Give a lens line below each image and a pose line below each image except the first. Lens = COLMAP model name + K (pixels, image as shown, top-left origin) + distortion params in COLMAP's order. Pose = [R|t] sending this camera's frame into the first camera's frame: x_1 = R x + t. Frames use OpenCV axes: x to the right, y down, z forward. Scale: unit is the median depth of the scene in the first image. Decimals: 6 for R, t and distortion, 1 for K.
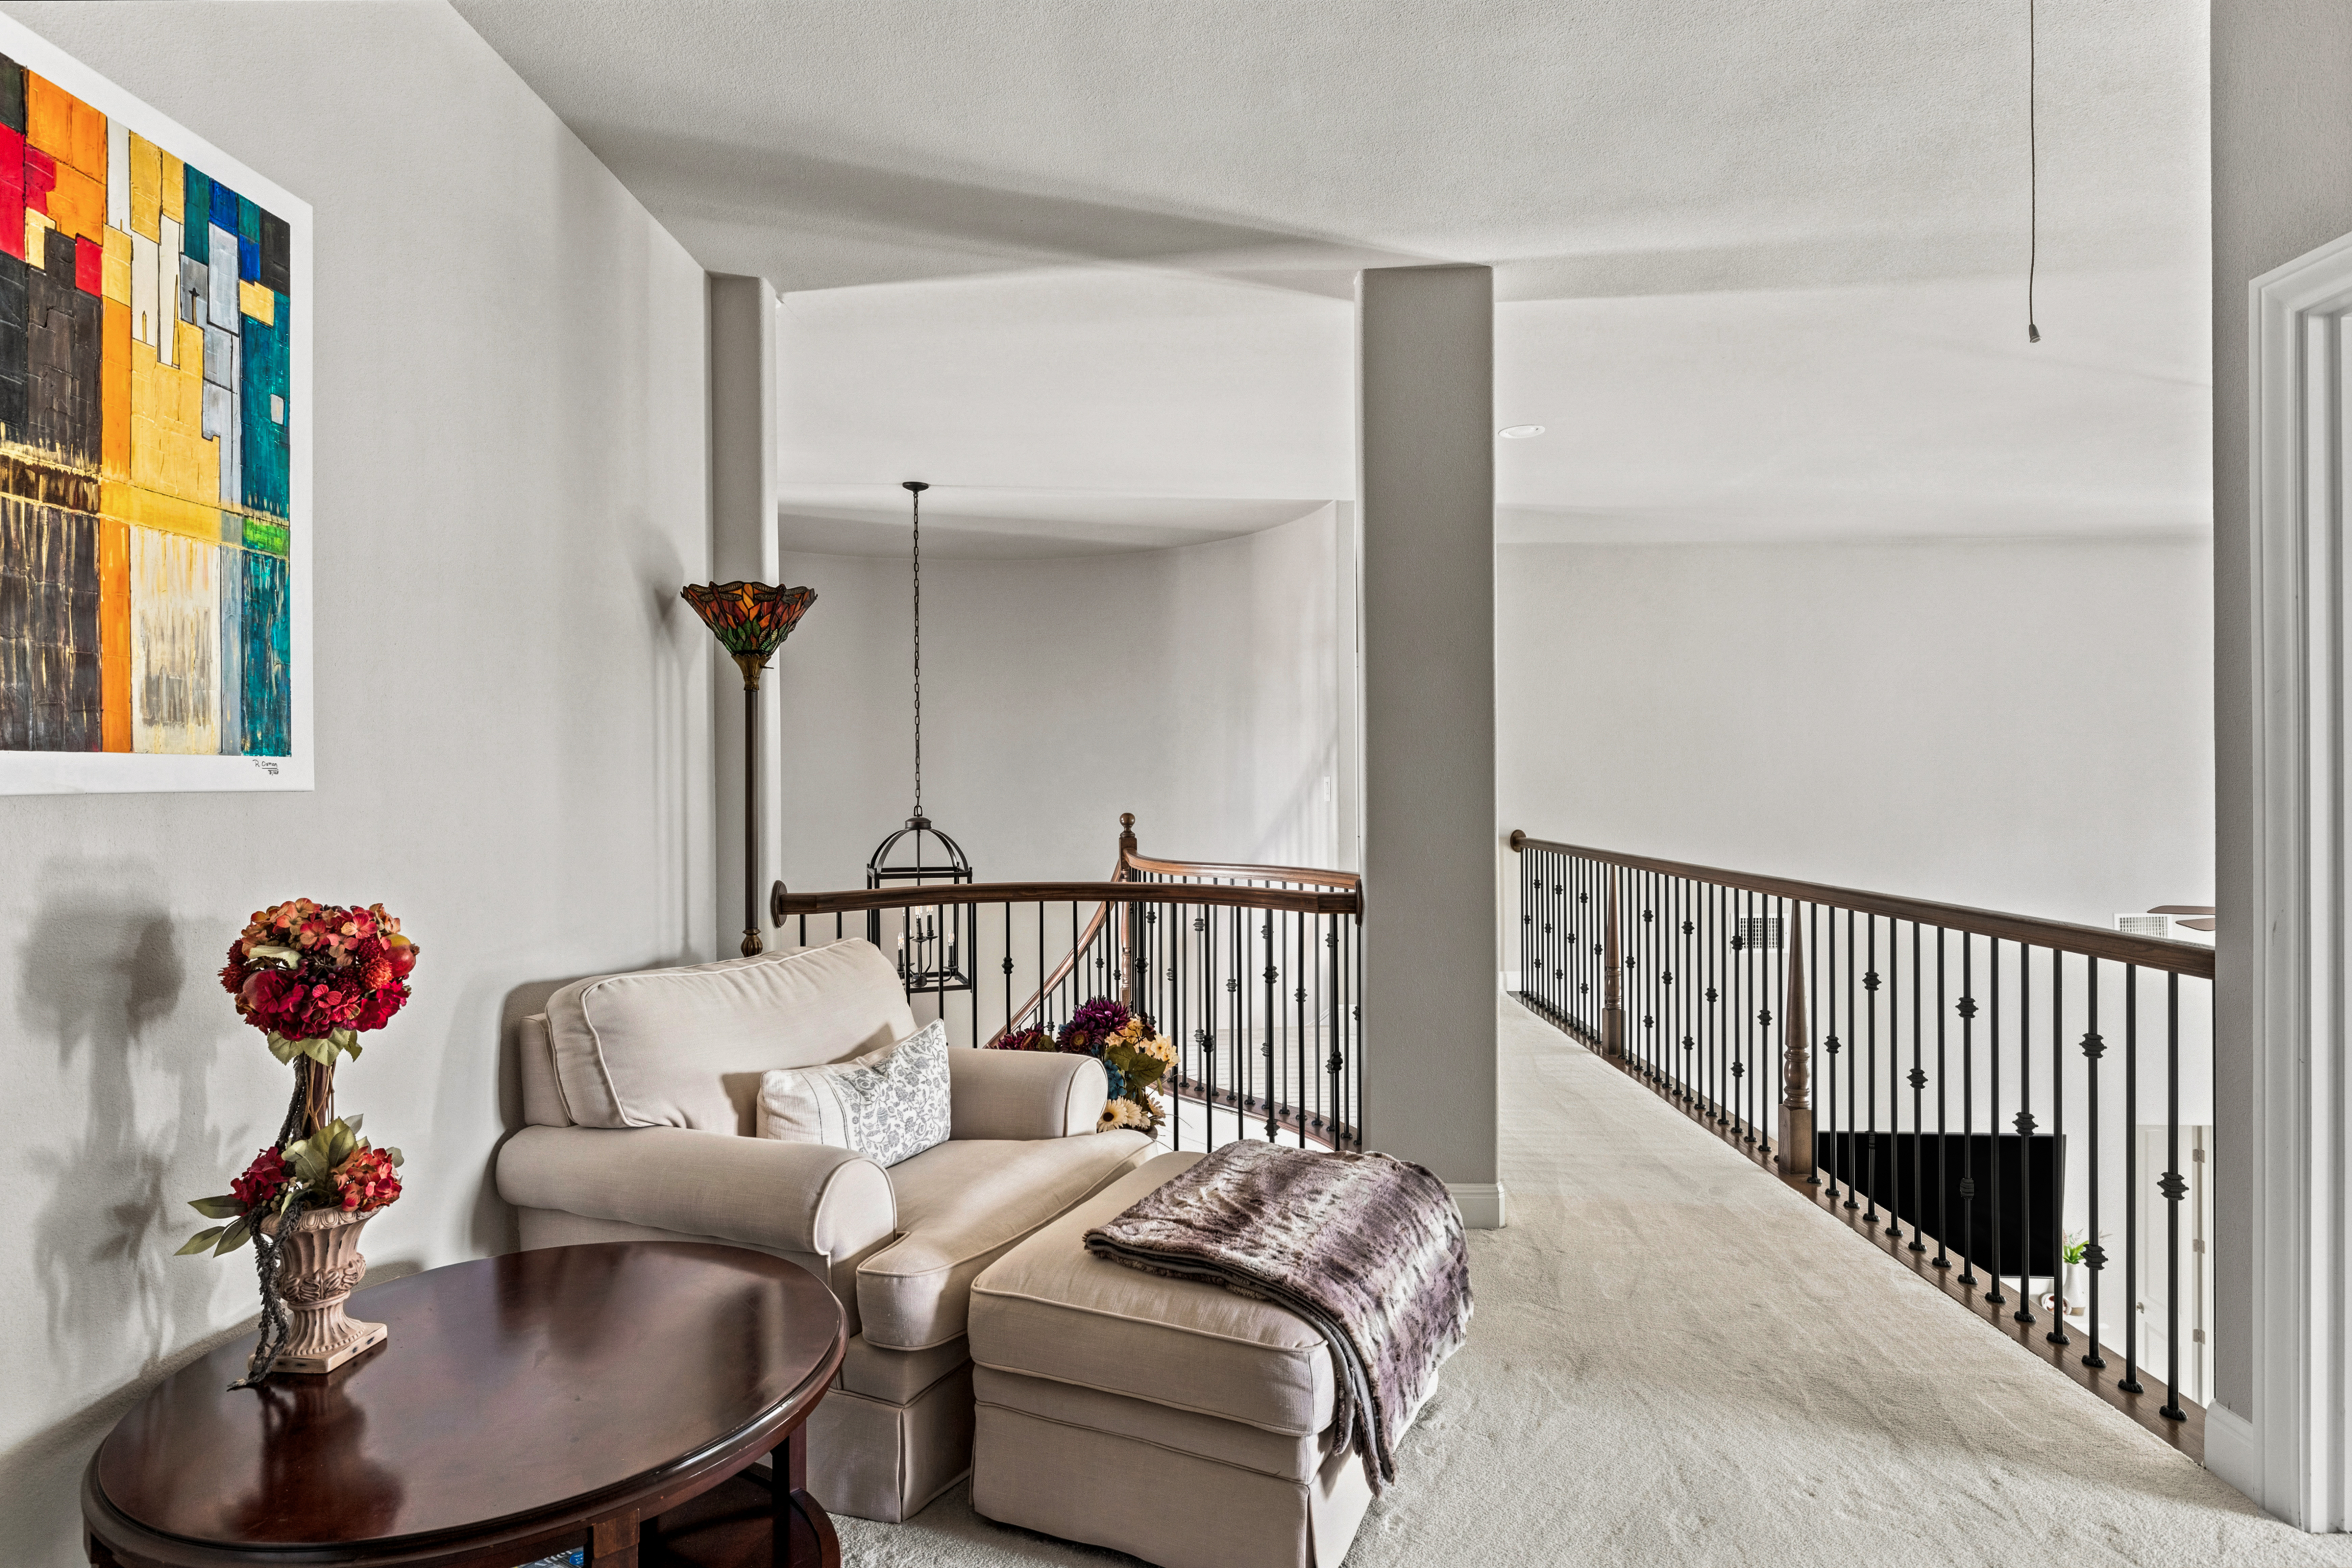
lens RADIAL K [[1282.9, 0, 1176.0], [0, 1282.9, 784.0], [0, 0, 1]] dist [-0.000108, -0.000087]
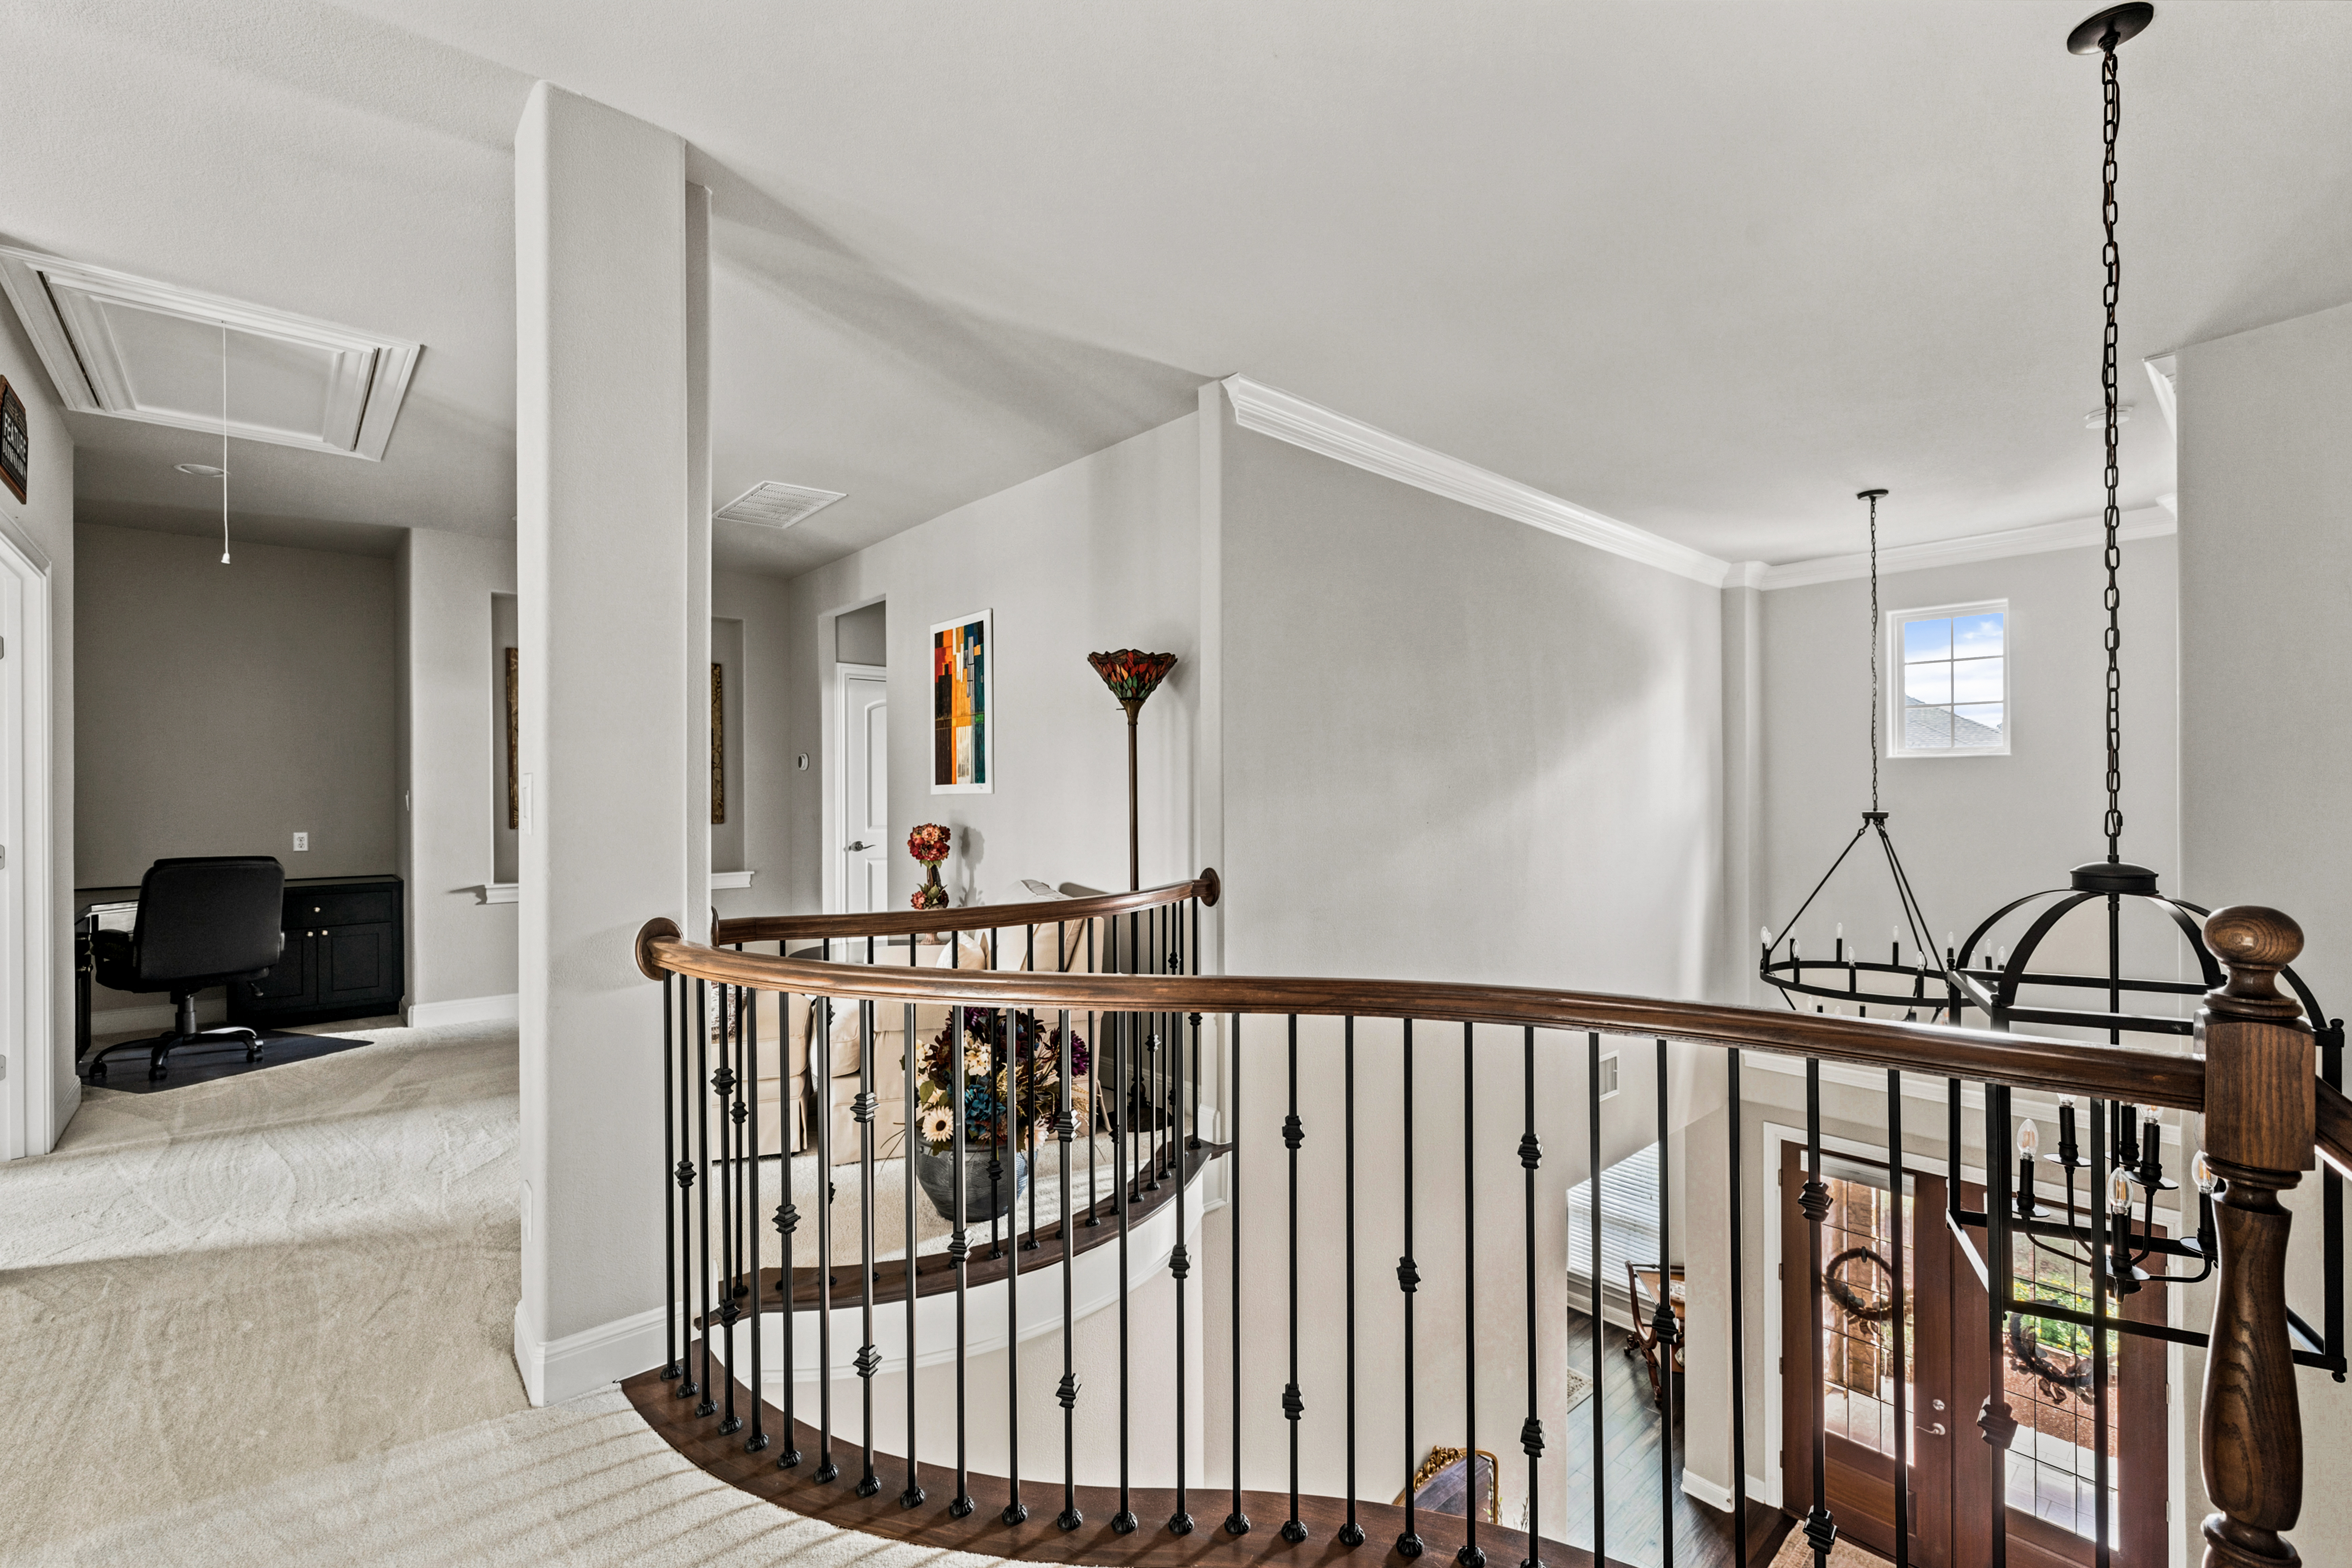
lens RADIAL K [[1023.1, 0, 1176.0], [0, 1023.1, 784.0], [0, 0, 1]] dist [-0.000304, 0.000012]
pose [[-0.723688, 0.002204, -0.690123, 0.768828], [0.009048, 0.999939, -0.006294, 0.000767], [0.690068, -0.010799, -0.723664, 3.281016]]
